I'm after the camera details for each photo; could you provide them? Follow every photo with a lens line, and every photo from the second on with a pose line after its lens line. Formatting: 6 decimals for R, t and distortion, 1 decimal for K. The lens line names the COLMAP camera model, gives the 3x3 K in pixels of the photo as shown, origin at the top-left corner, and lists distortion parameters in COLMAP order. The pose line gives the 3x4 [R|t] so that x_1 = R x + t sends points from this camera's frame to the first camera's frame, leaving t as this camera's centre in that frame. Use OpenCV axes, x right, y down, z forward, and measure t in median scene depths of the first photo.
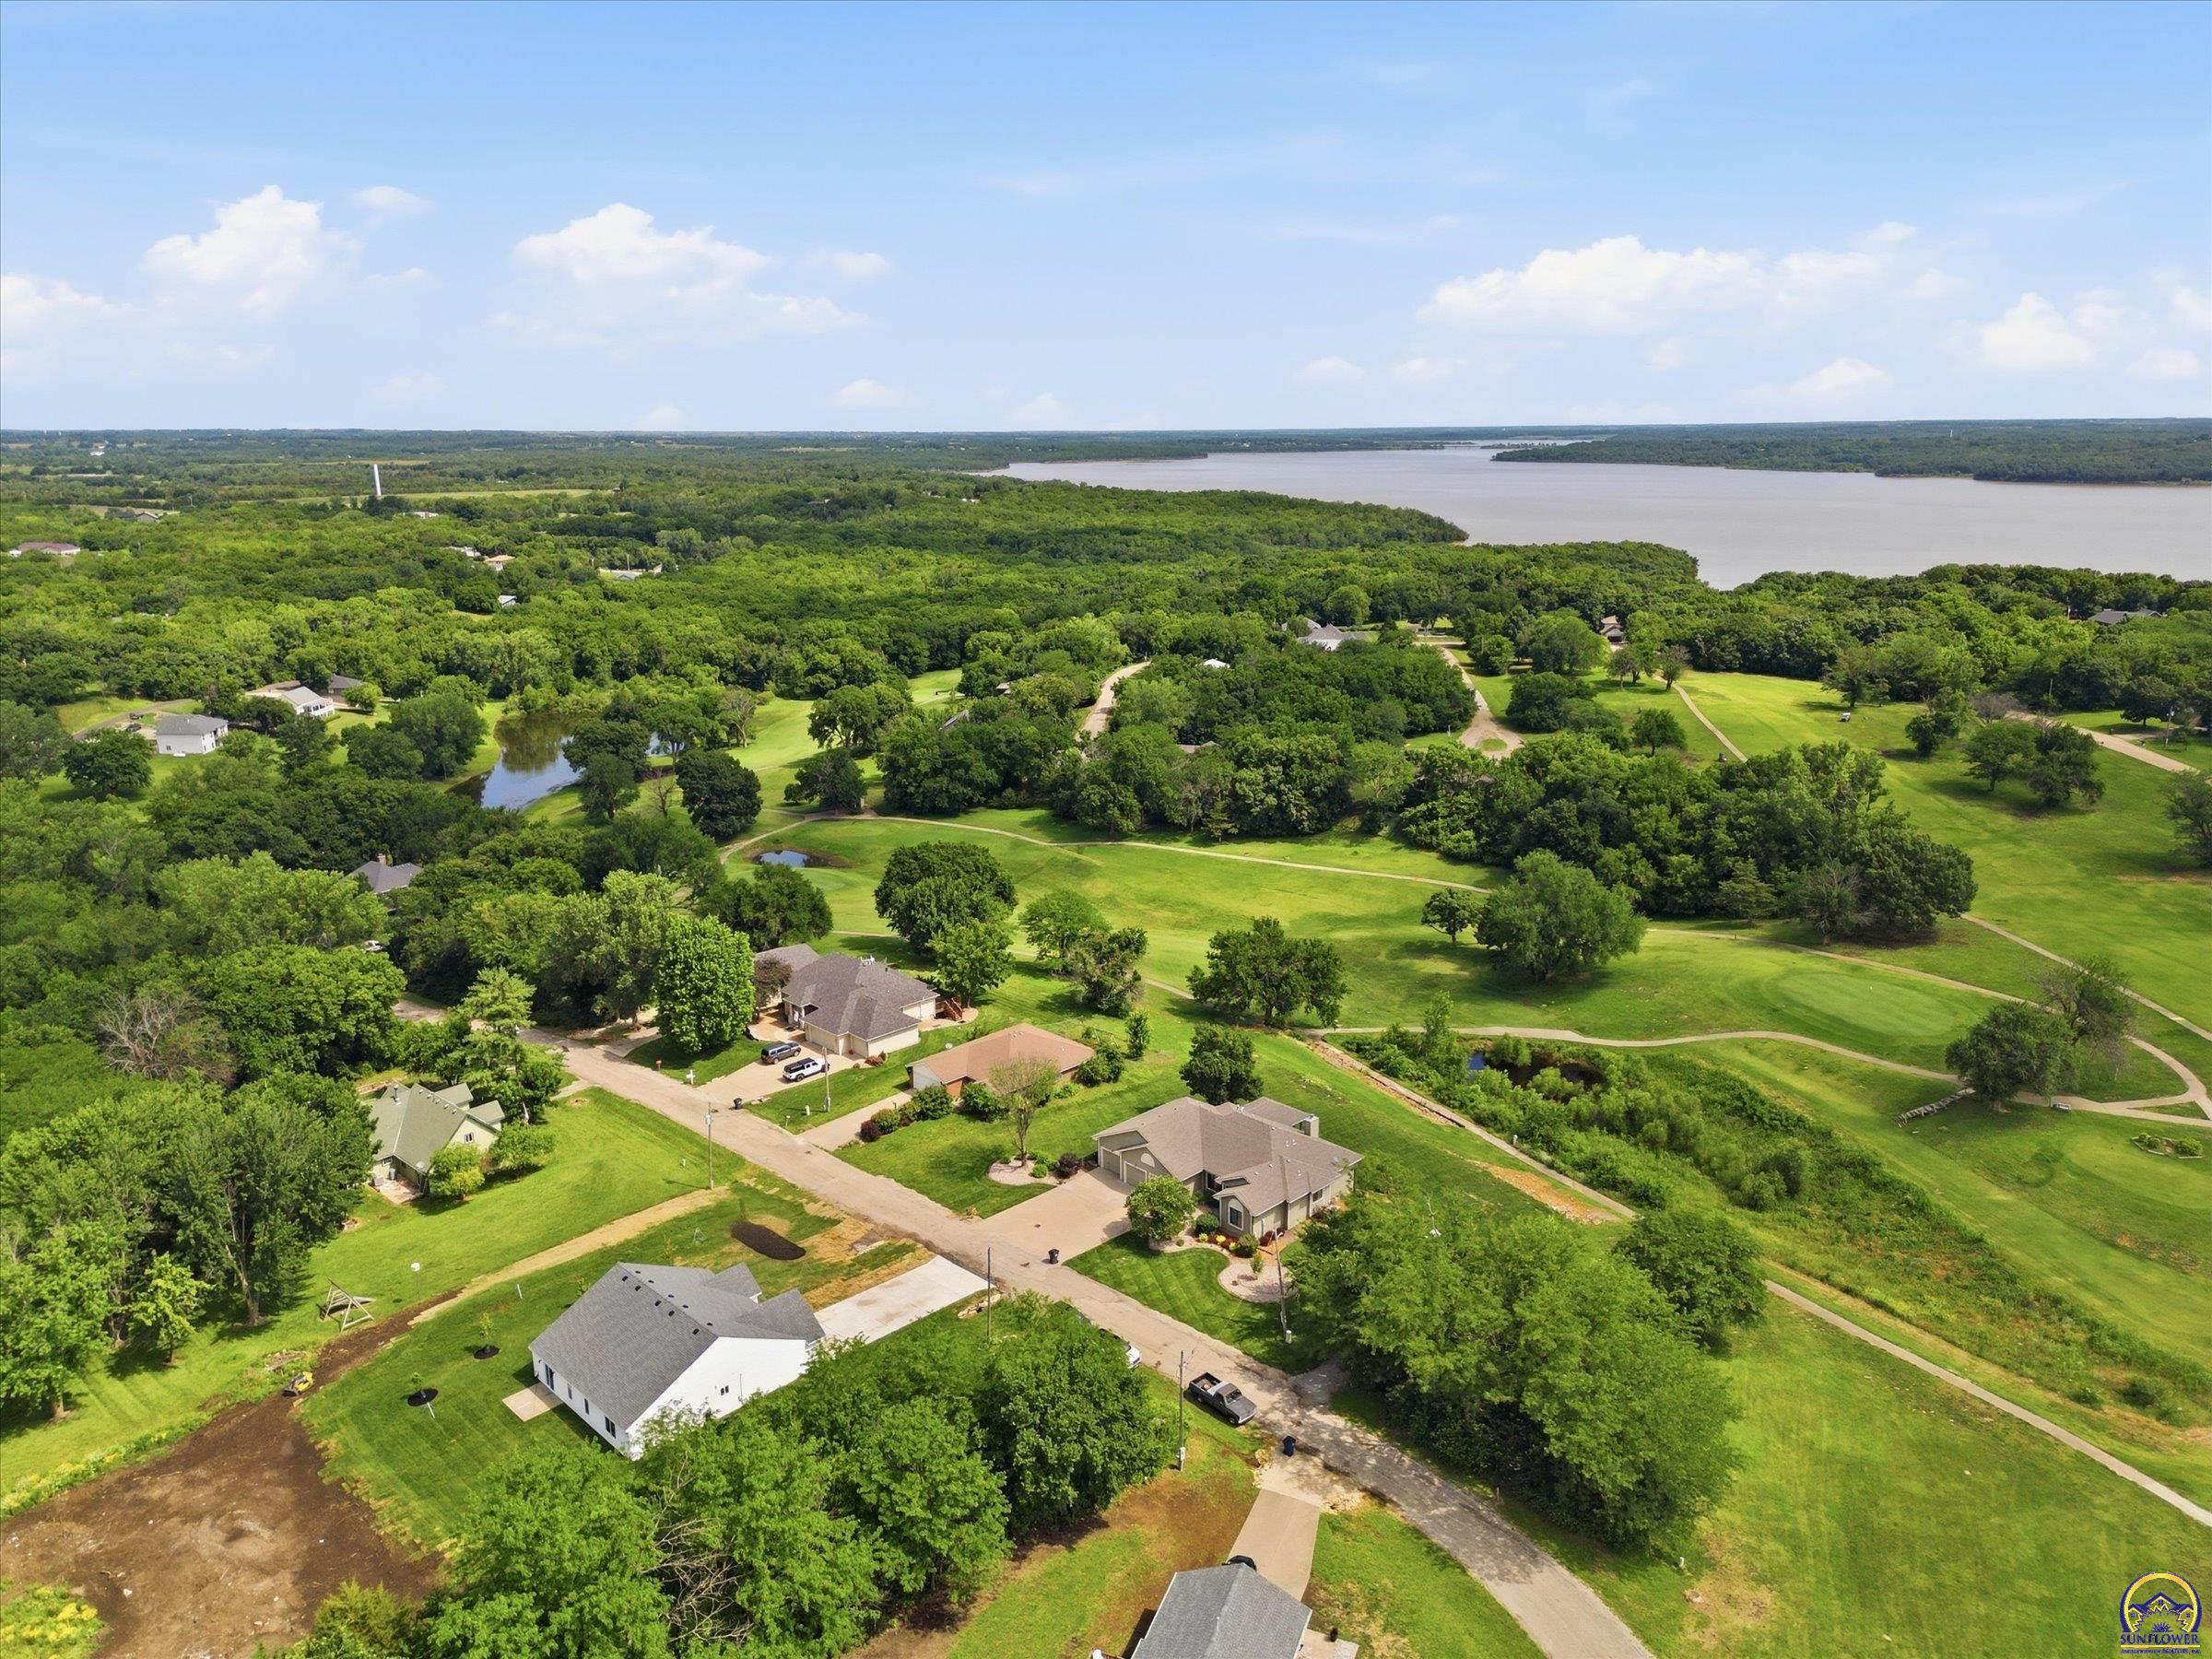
lens RADIAL K [[1547.9, 0, 1104.2], [0, 1547.9, 839.7], [0, 0, 1]] dist [0.071776, -0.063248]
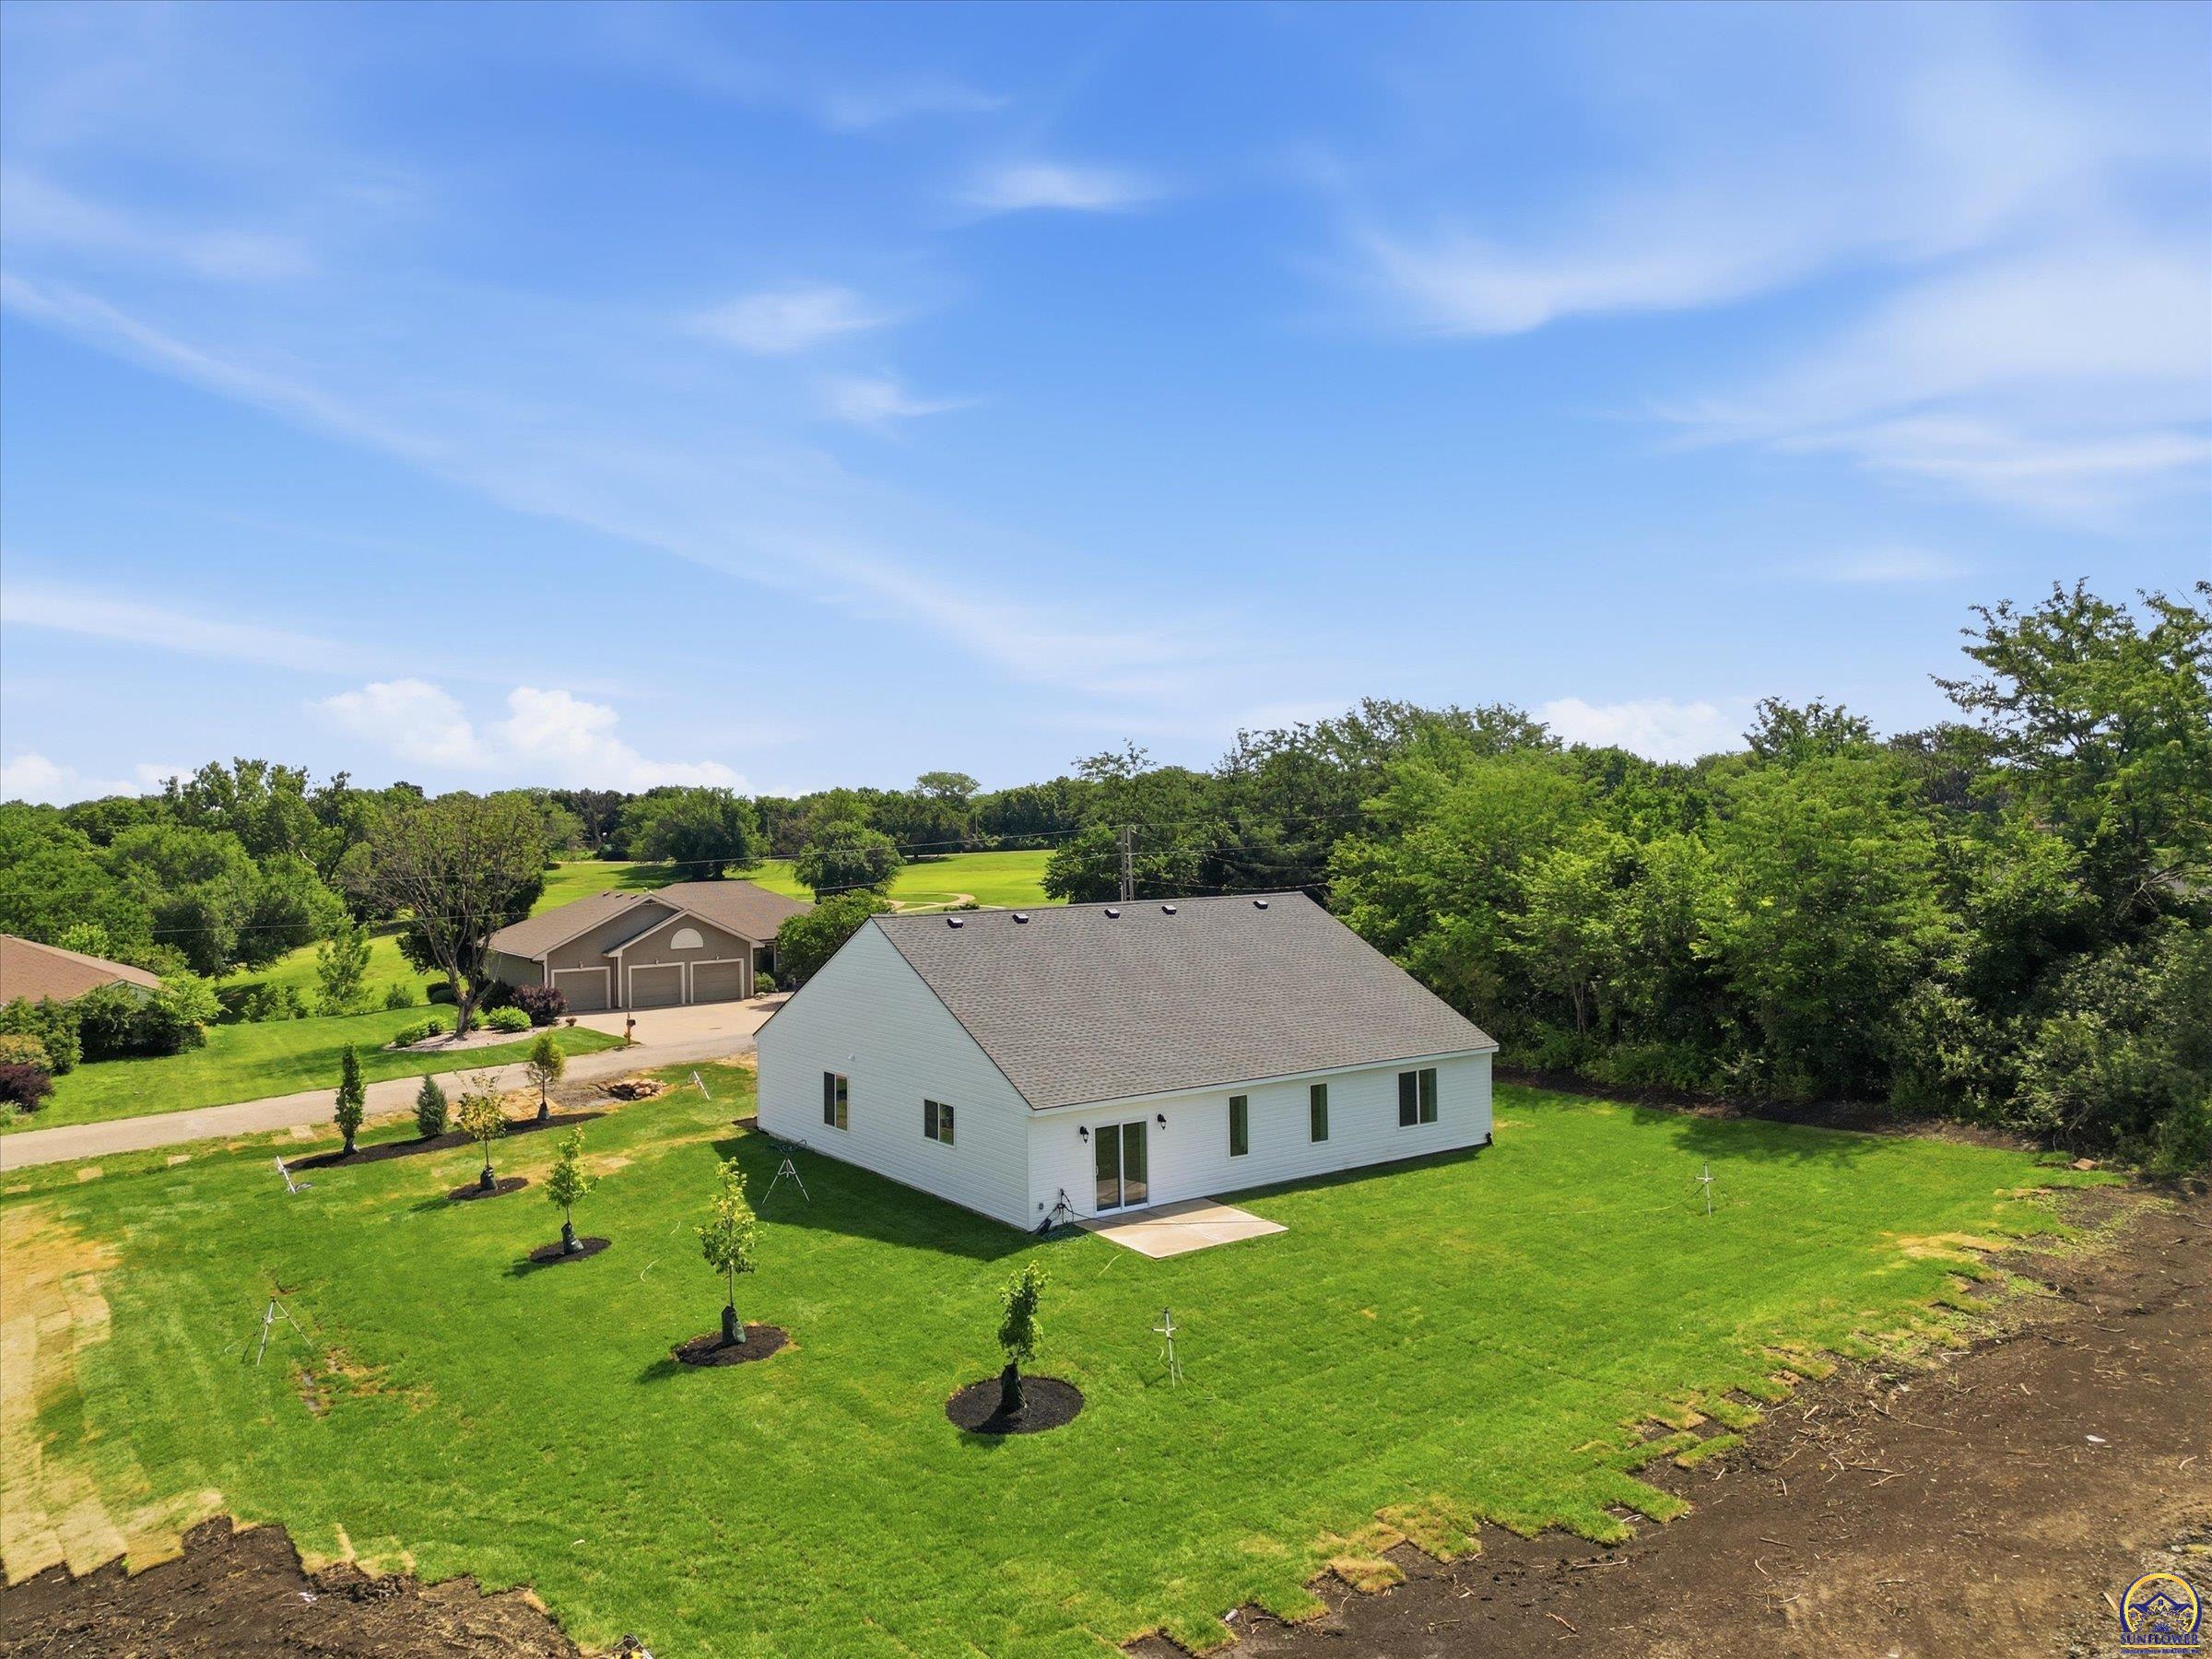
lens RADIAL K [[1547.9, 0, 1096.6], [0, 1547.9, 821.5], [0, 0, 1]] dist [0.071776, -0.063248]
pose [[0.172703, 0.004382, 0.984964, -0.371743], [0.263642, 0.963297, -0.050512, 0.168490], [-0.949035, 0.268401, 0.165209, 0.539716]]
